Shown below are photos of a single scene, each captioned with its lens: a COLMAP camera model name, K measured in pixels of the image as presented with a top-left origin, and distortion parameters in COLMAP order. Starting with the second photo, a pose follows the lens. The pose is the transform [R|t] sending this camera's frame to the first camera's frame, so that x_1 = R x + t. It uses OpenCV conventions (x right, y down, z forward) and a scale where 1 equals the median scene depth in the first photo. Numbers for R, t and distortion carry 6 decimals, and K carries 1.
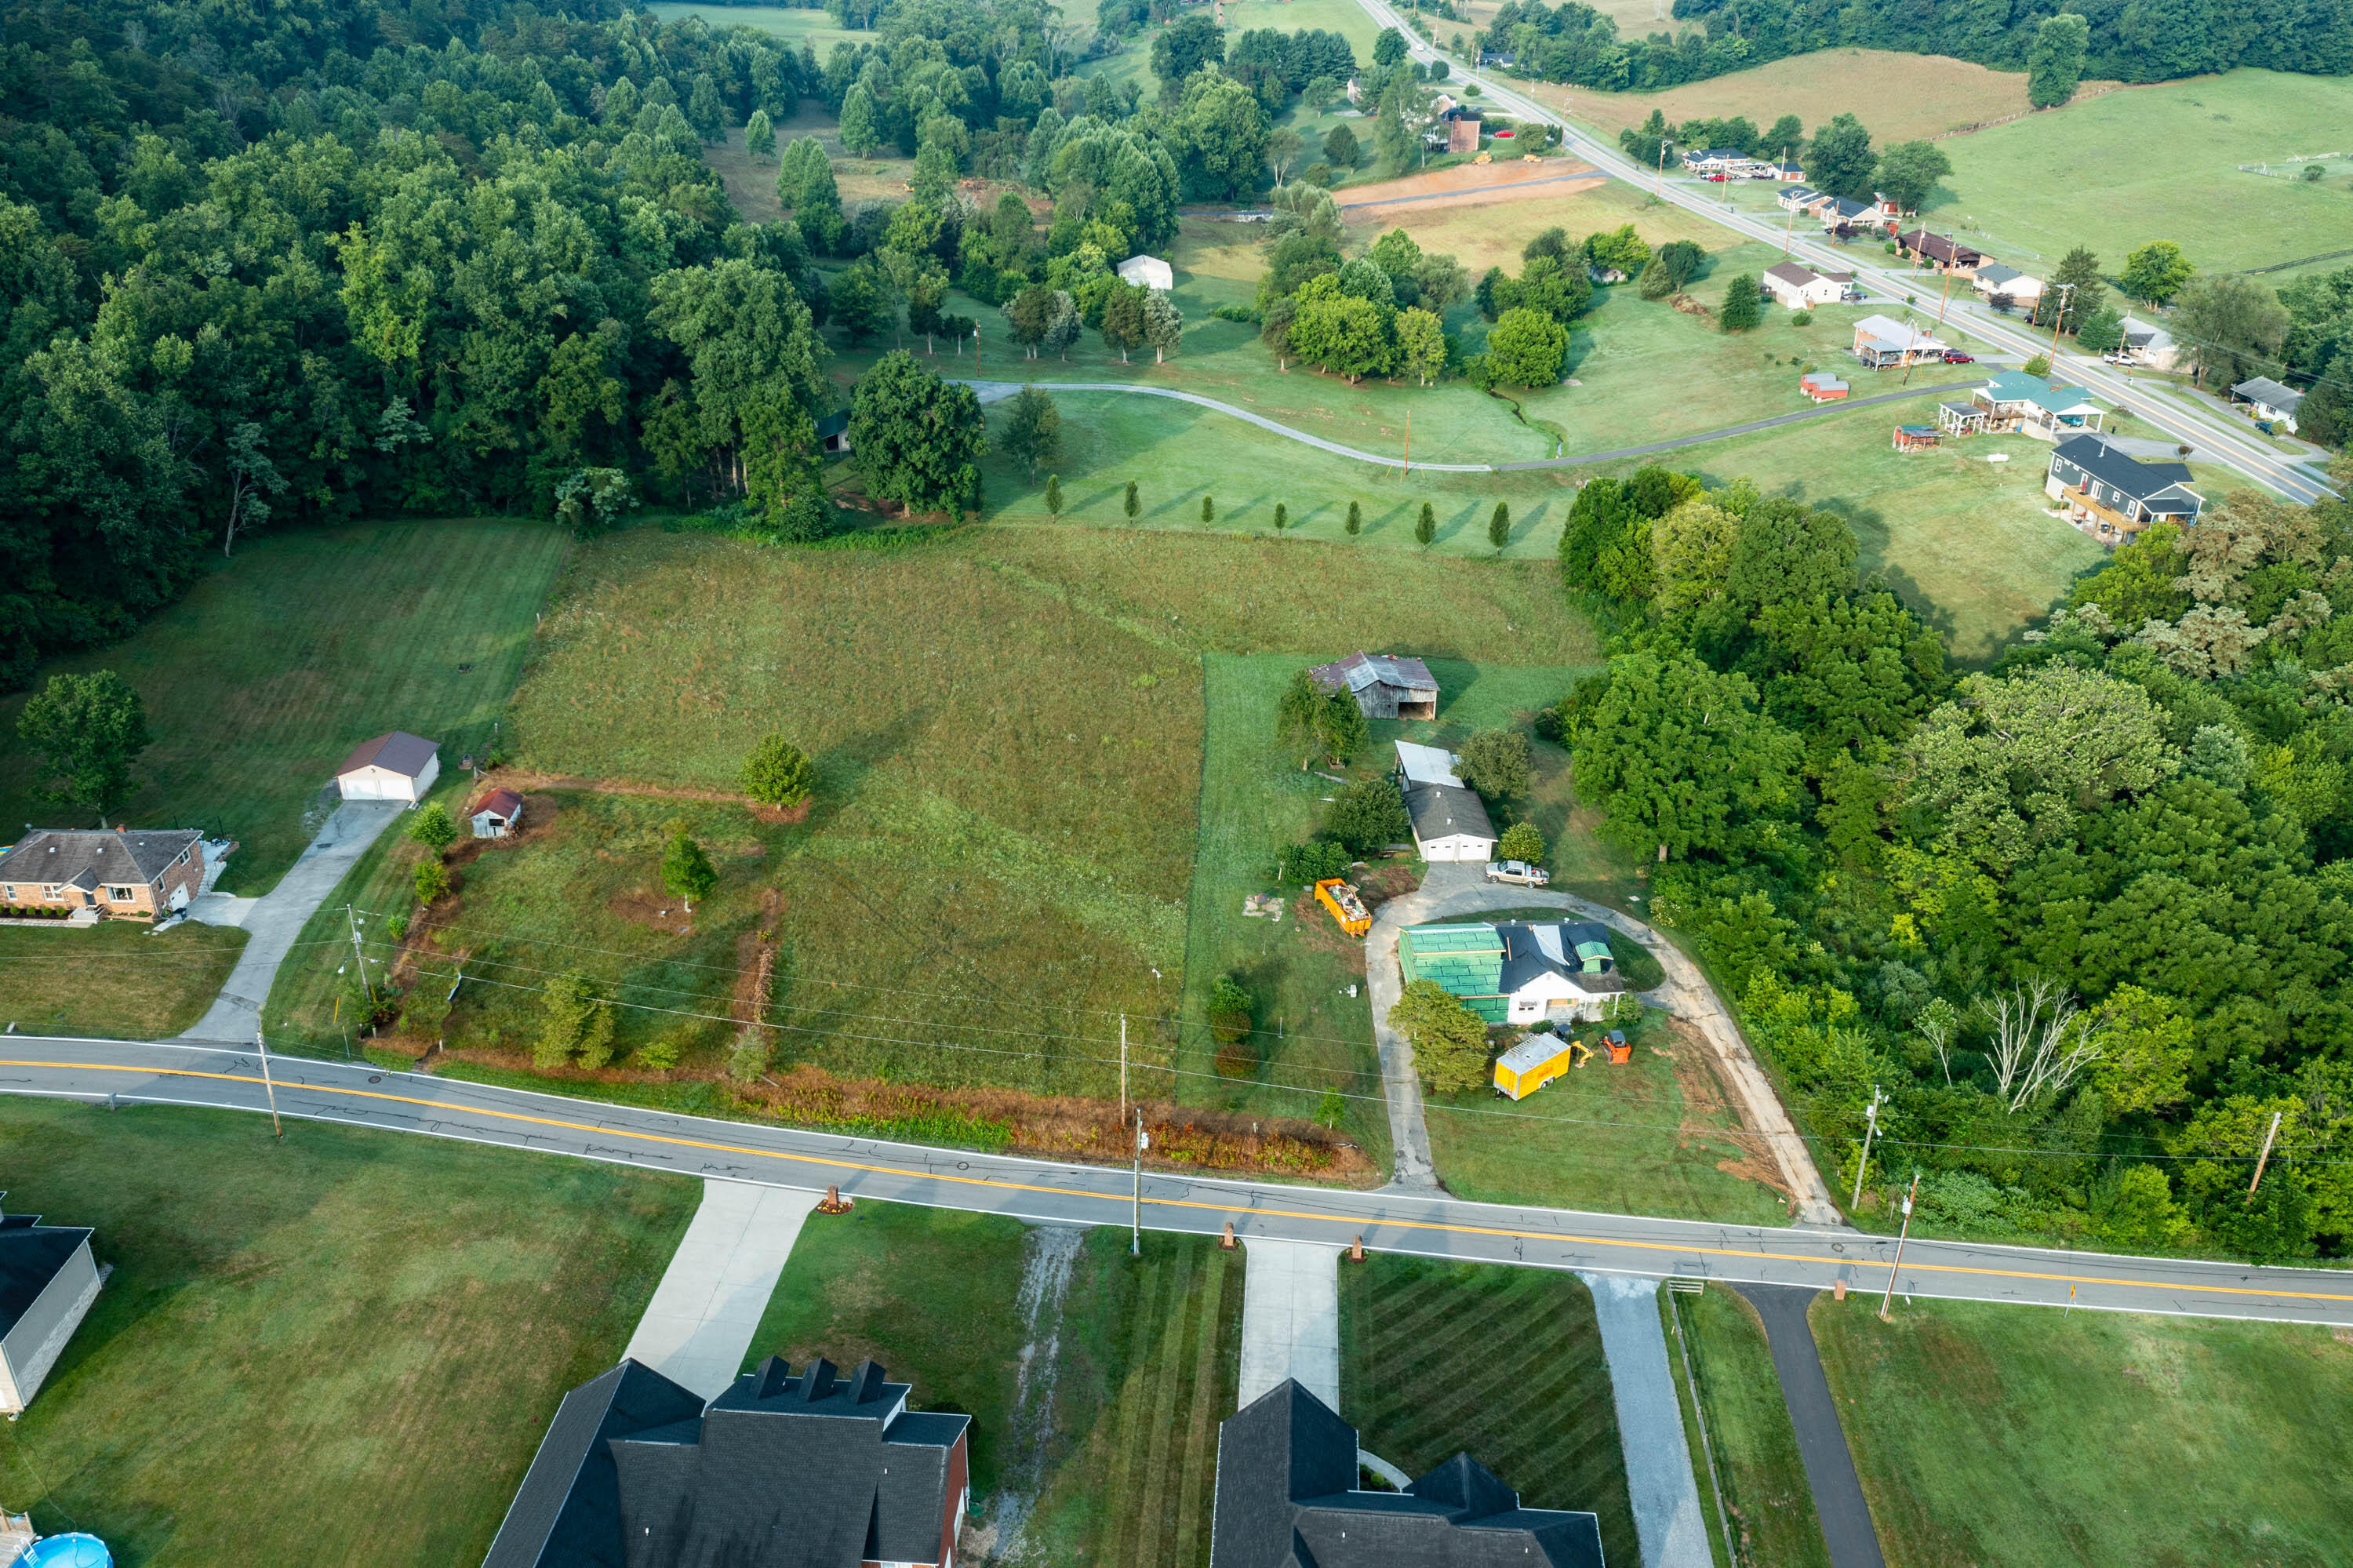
lens RADIAL K [[1858.4, 0, 1175.5], [0, 1858.4, 770.9], [0, 0, 1]] dist [-0.011698, 0.007912]
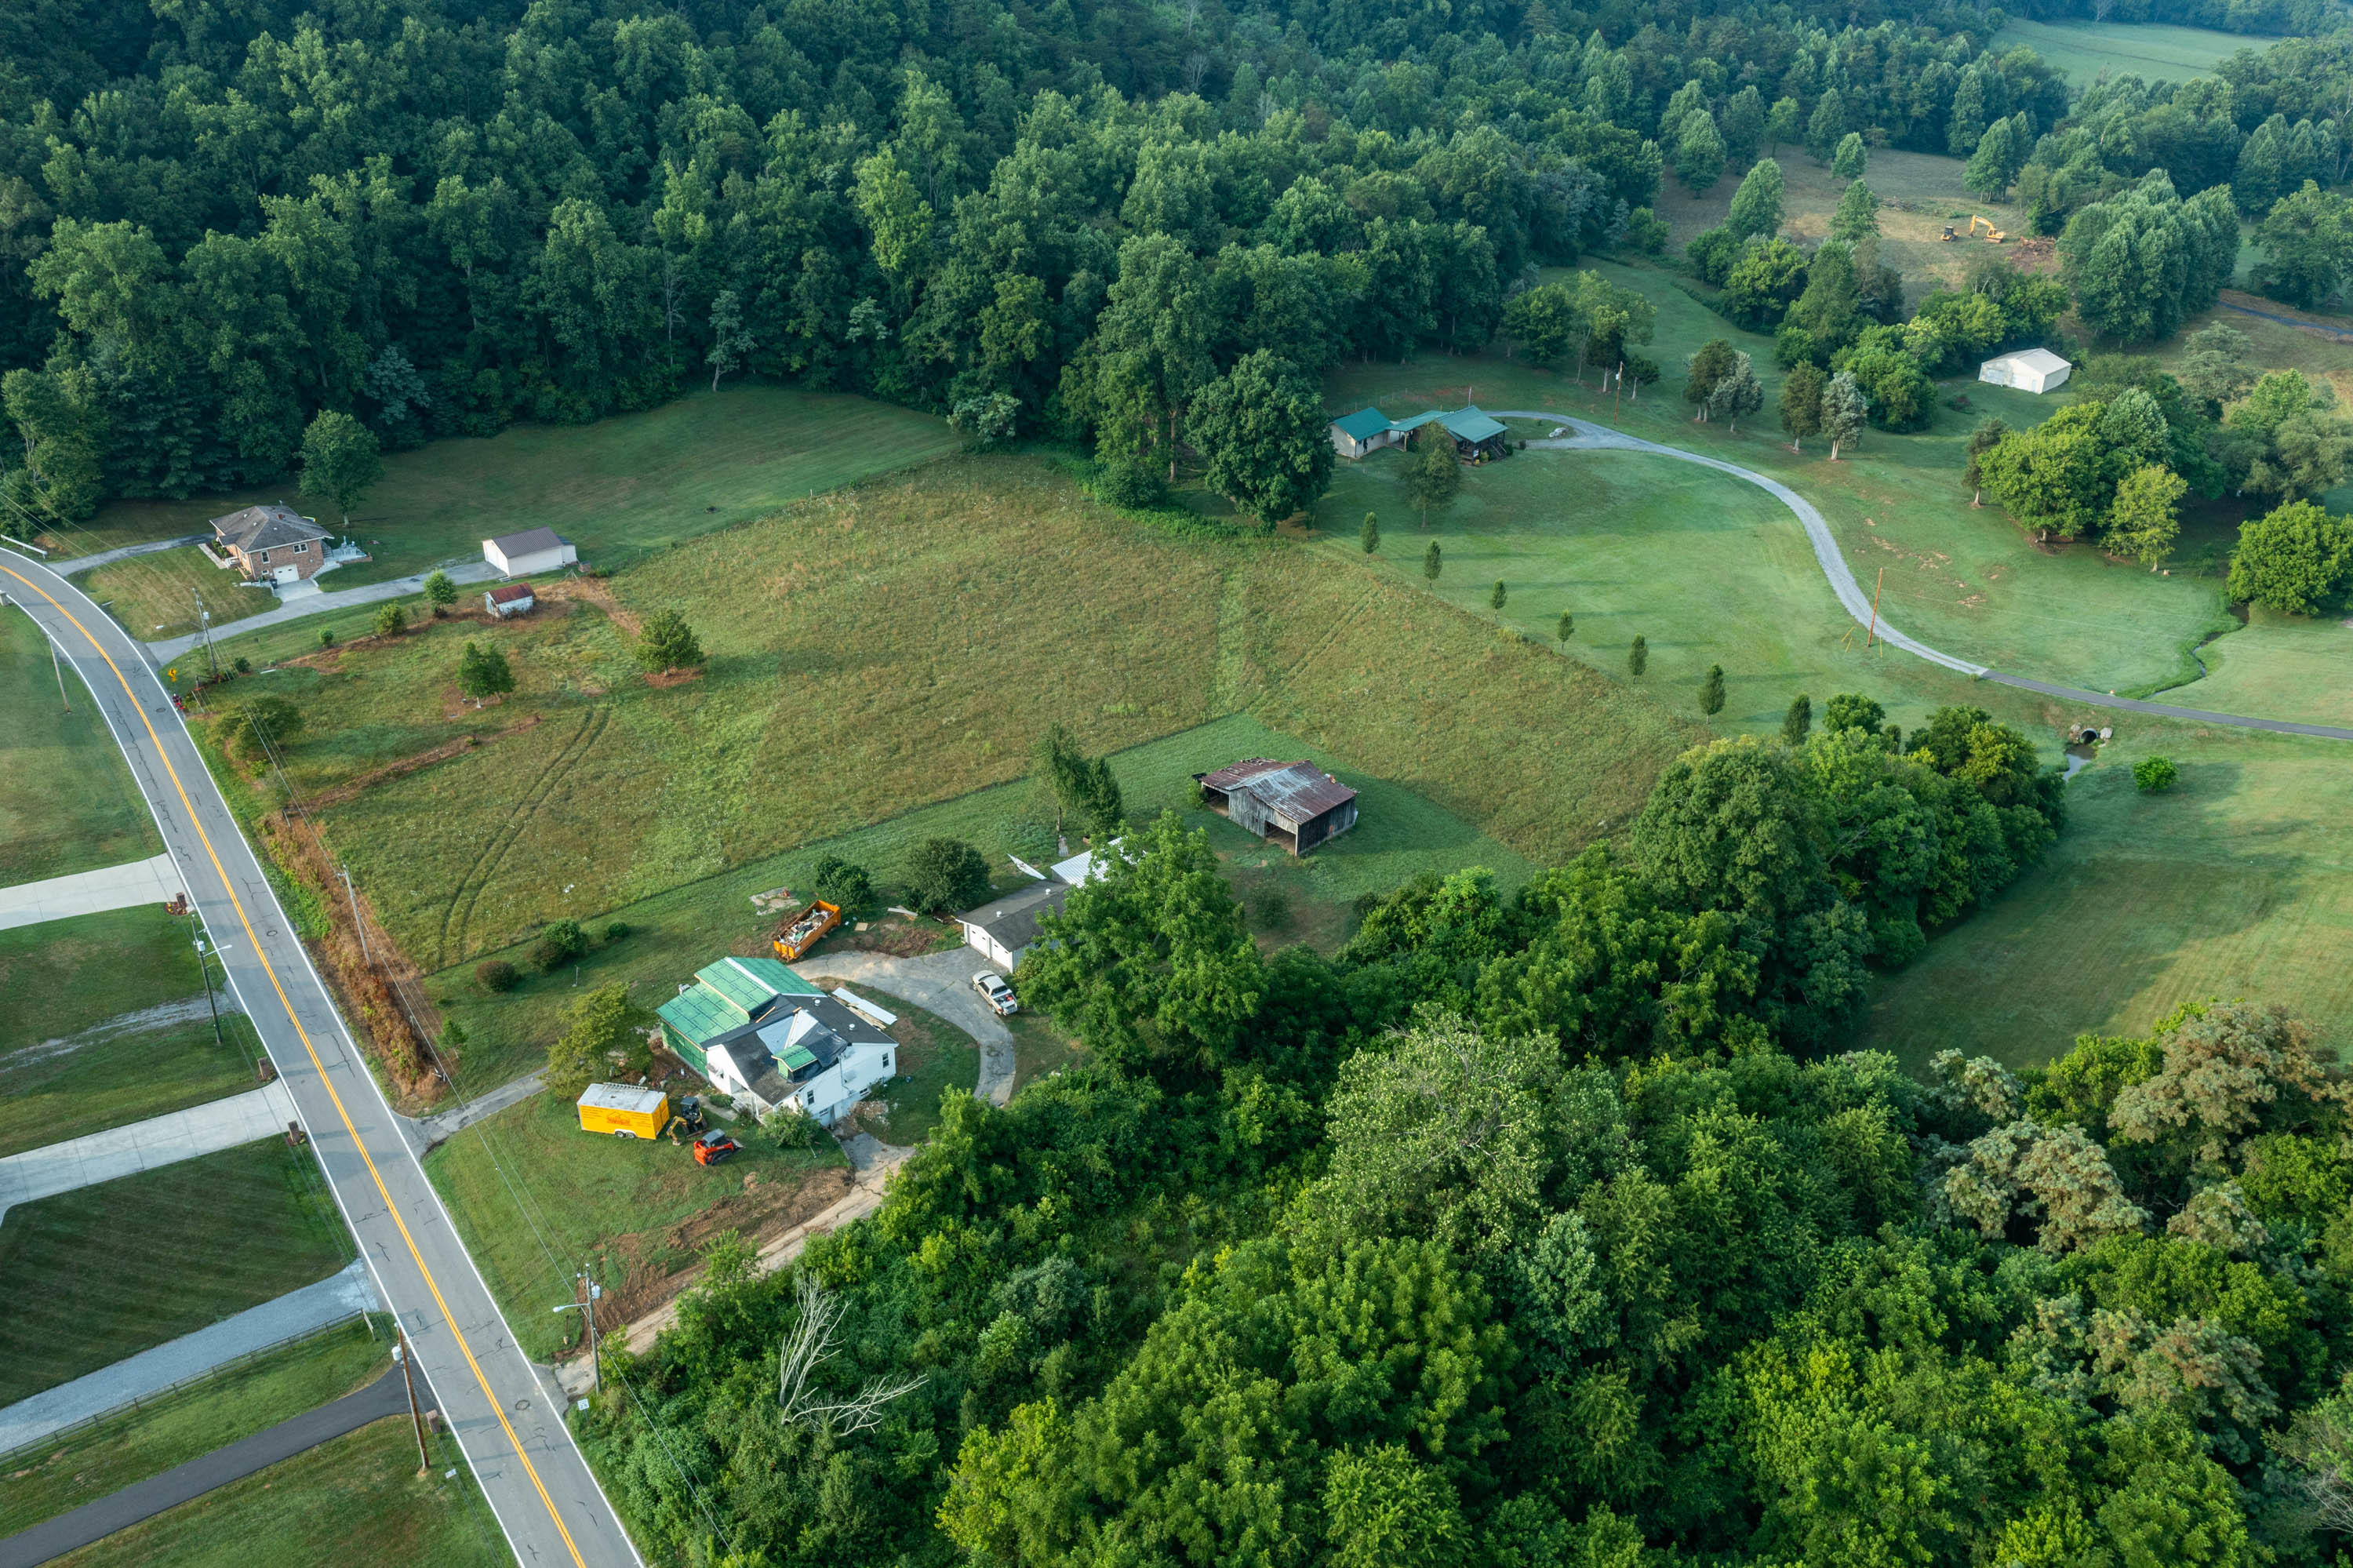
lens RADIAL K [[1858.4, 0, 1175.6], [0, 1858.4, 774.6], [0, 0, 1]] dist [-0.011698, 0.007912]
pose [[0.645513, 0.344510, -0.681634, 0.620363], [-0.345288, 0.927709, 0.141890, -0.151196], [0.681241, 0.143768, 0.717803, 0.310331]]
